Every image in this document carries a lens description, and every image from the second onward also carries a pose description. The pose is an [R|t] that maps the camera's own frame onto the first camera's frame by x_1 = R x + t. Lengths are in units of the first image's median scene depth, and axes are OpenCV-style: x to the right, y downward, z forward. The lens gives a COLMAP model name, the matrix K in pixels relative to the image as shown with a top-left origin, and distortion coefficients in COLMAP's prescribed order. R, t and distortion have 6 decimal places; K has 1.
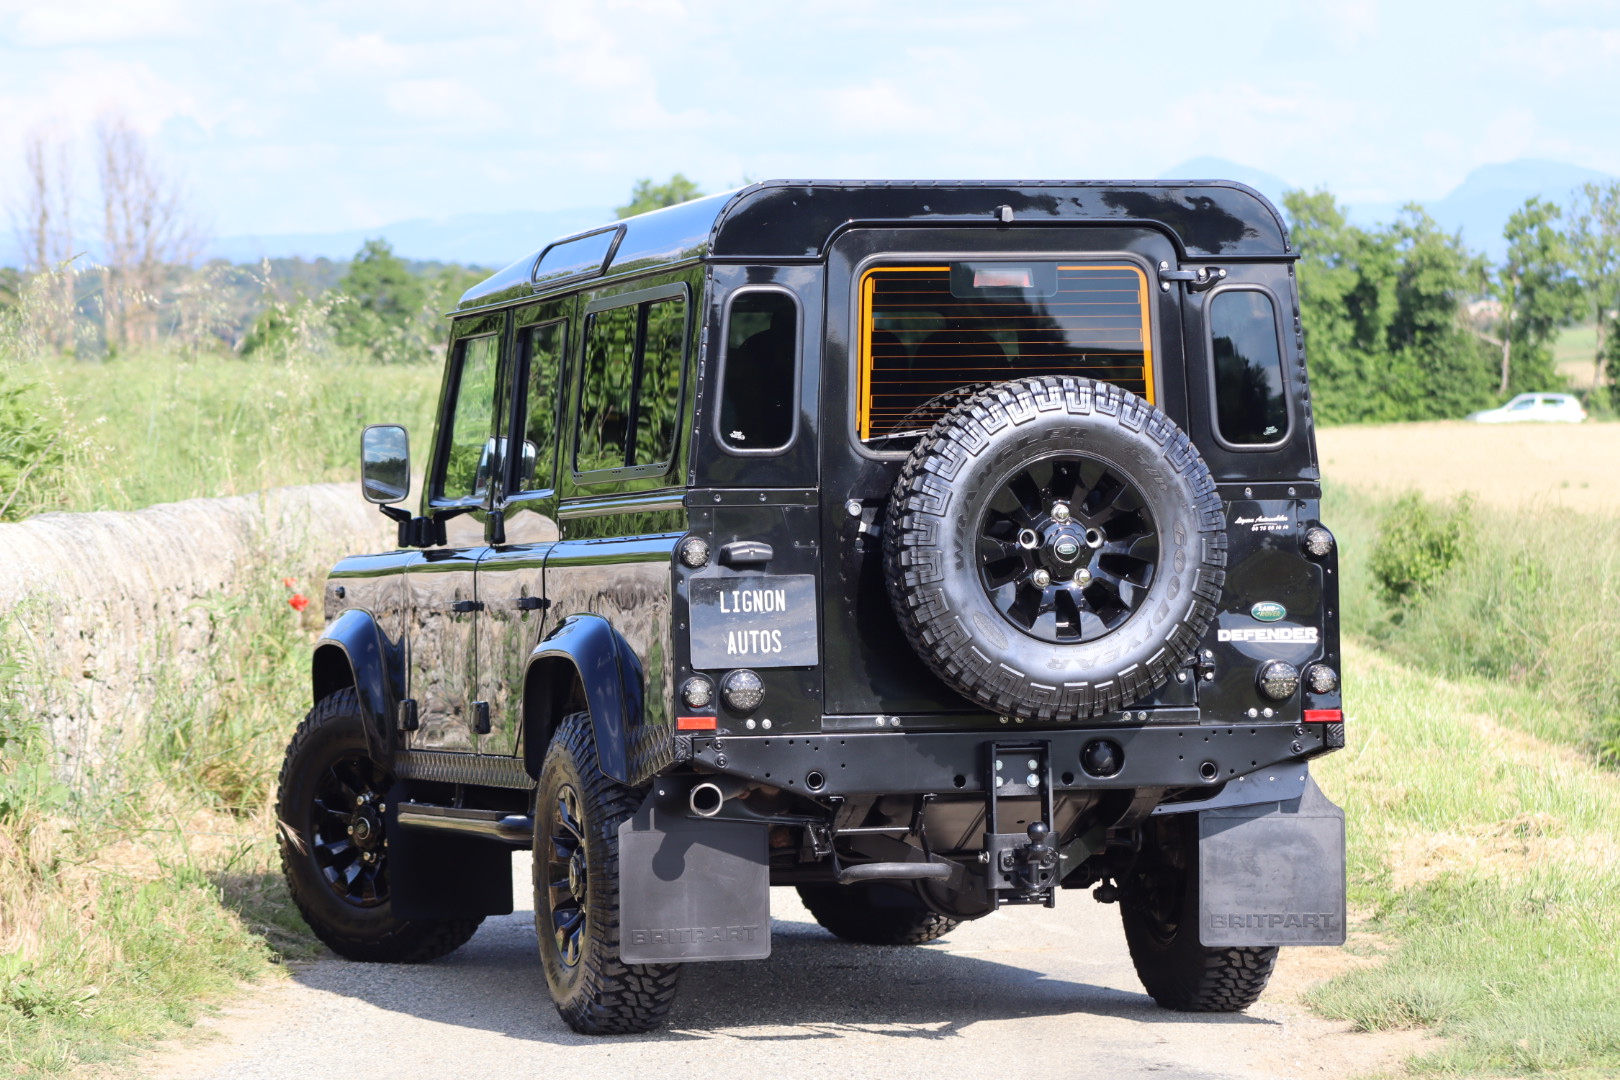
lens RADIAL K [[7297.3, 0, 811.6], [0, 7297.3, 541.0], [0, 0, 1]] dist [-0.329125, 0.000000]
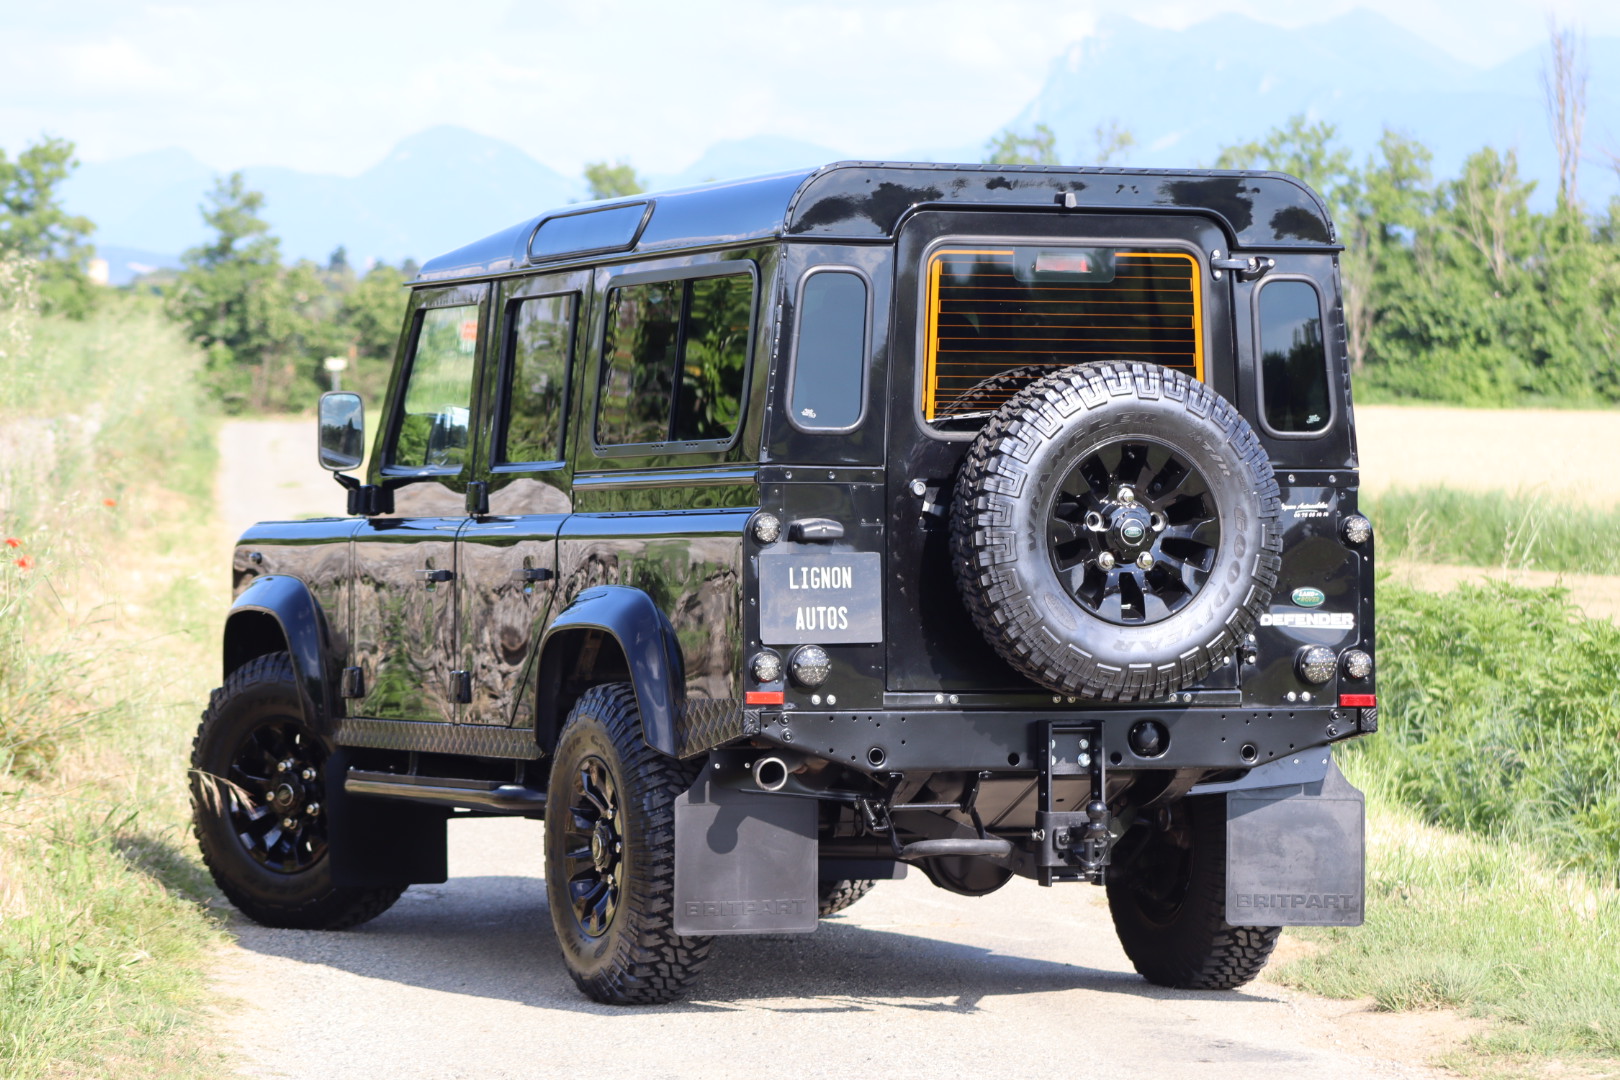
lens RADIAL K [[7297.3, 0, 807.9], [0, 7297.3, 539.5], [0, 0, 1]] dist [-0.329125, 0.000000]
pose [[0.994116, 0.019007, 0.106639, -0.115028], [-0.019445, 0.999806, 0.003073, -0.000114], [-0.106560, -0.005129, 0.994293, -0.002945]]
